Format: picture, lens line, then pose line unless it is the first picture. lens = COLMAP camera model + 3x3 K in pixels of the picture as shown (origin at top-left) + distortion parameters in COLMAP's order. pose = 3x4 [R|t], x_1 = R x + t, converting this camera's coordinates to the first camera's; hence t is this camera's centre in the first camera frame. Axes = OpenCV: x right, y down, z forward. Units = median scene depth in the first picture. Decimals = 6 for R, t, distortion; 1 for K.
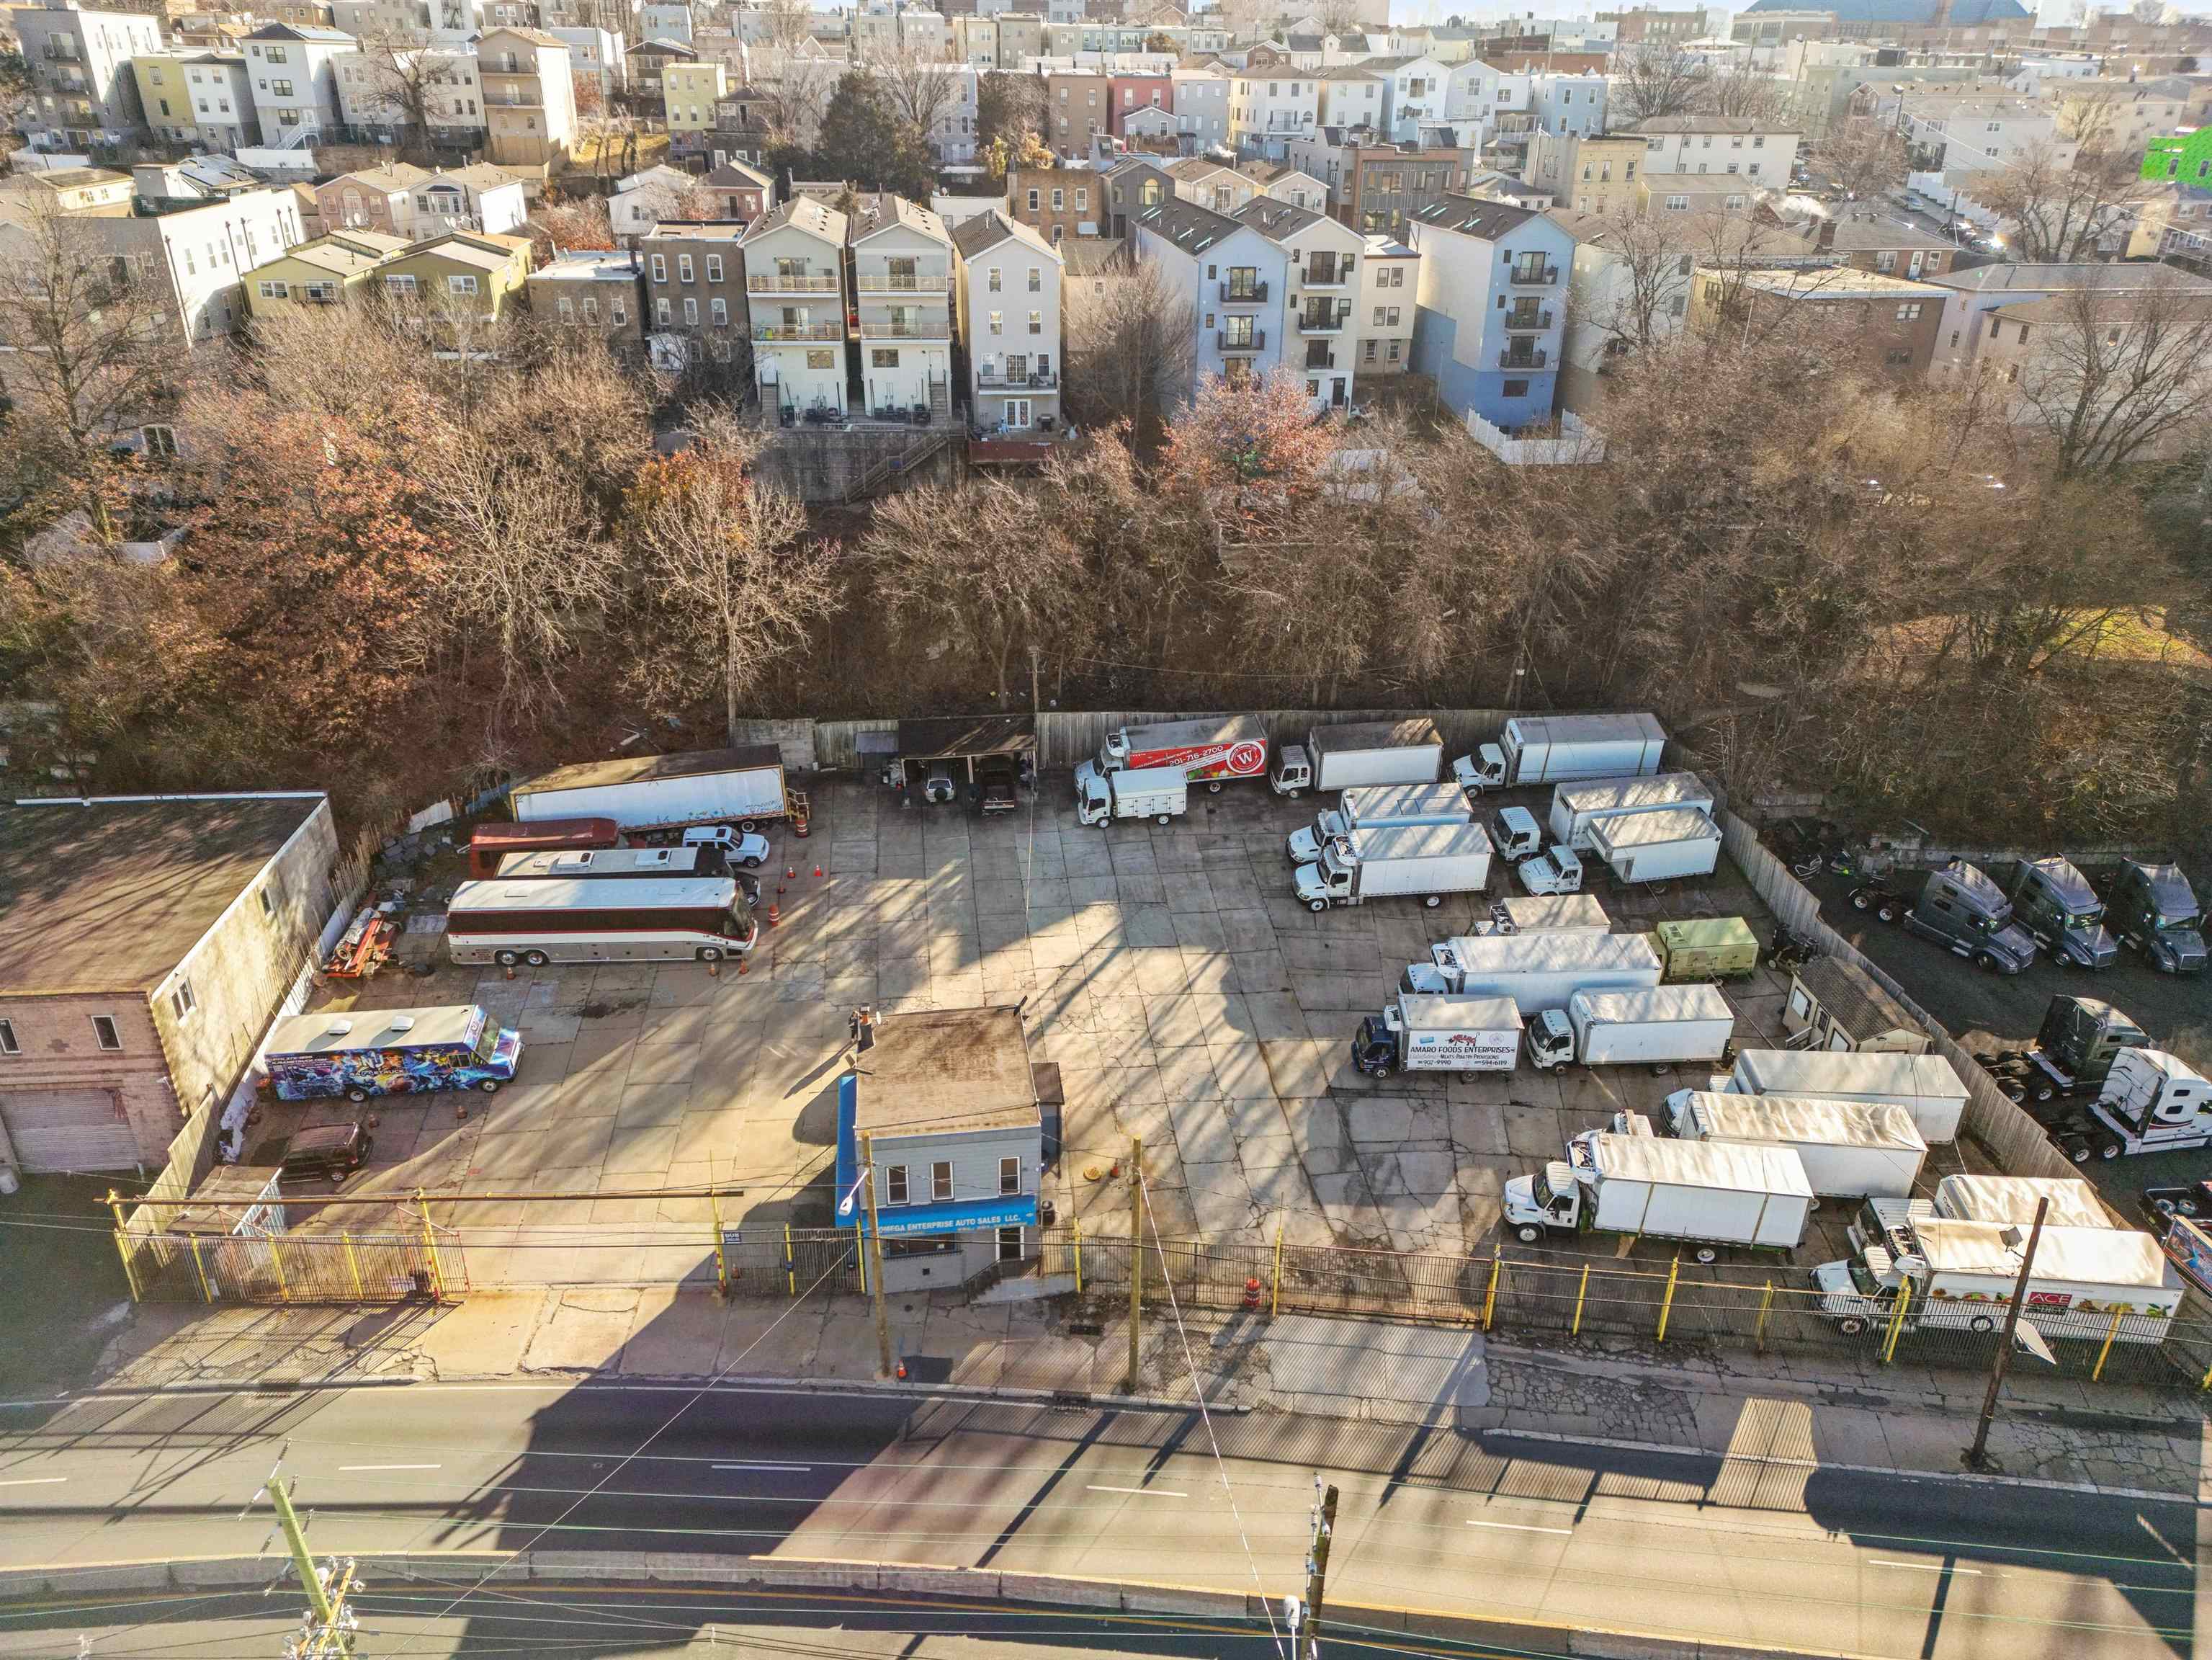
lens RADIAL K [[1526.6, 0, 1113.3], [0, 1526.6, 891.1], [0, 0, 1]] dist [0.074234, -0.065774]
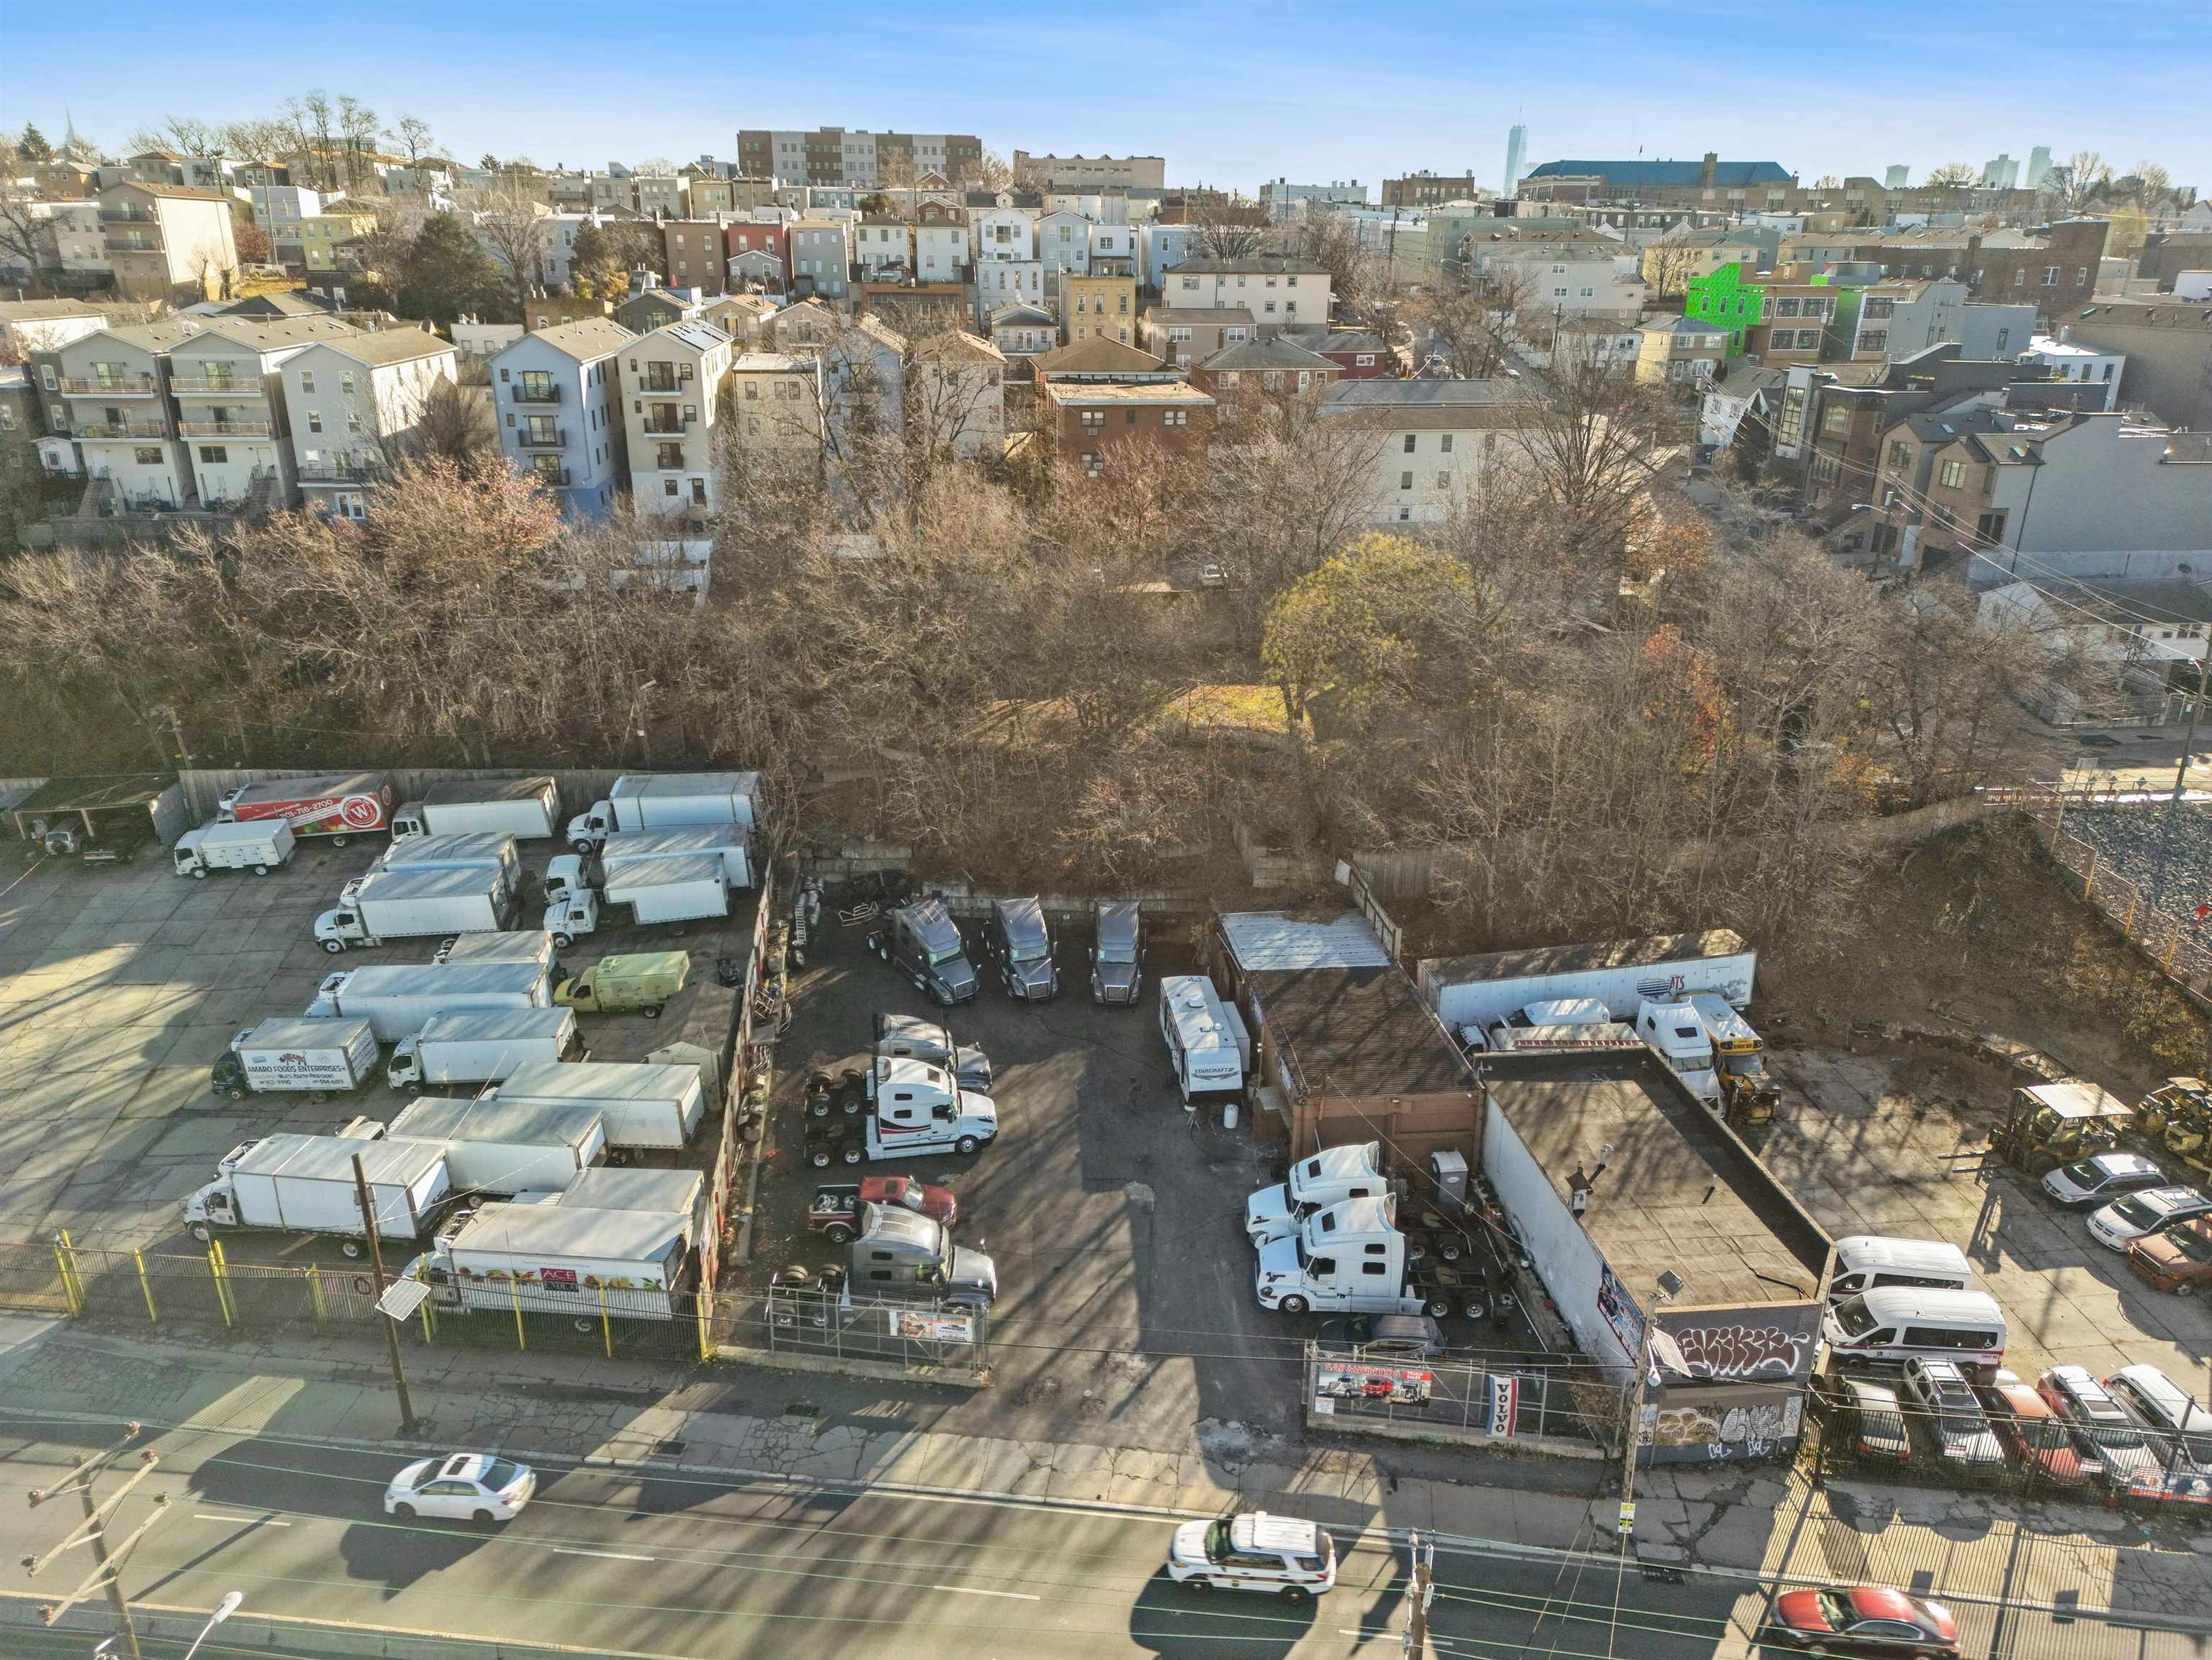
lens RADIAL K [[1526.6, 0, 1113.3], [0, 1526.6, 891.1], [0, 0, 1]] dist [0.074234, -0.065774]
pose [[0.999938, -0.001621, -0.010991, 0.602585], [0.000609, 0.995807, -0.091482, 0.061442], [0.011093, 0.091470, 0.995746, -0.030892]]
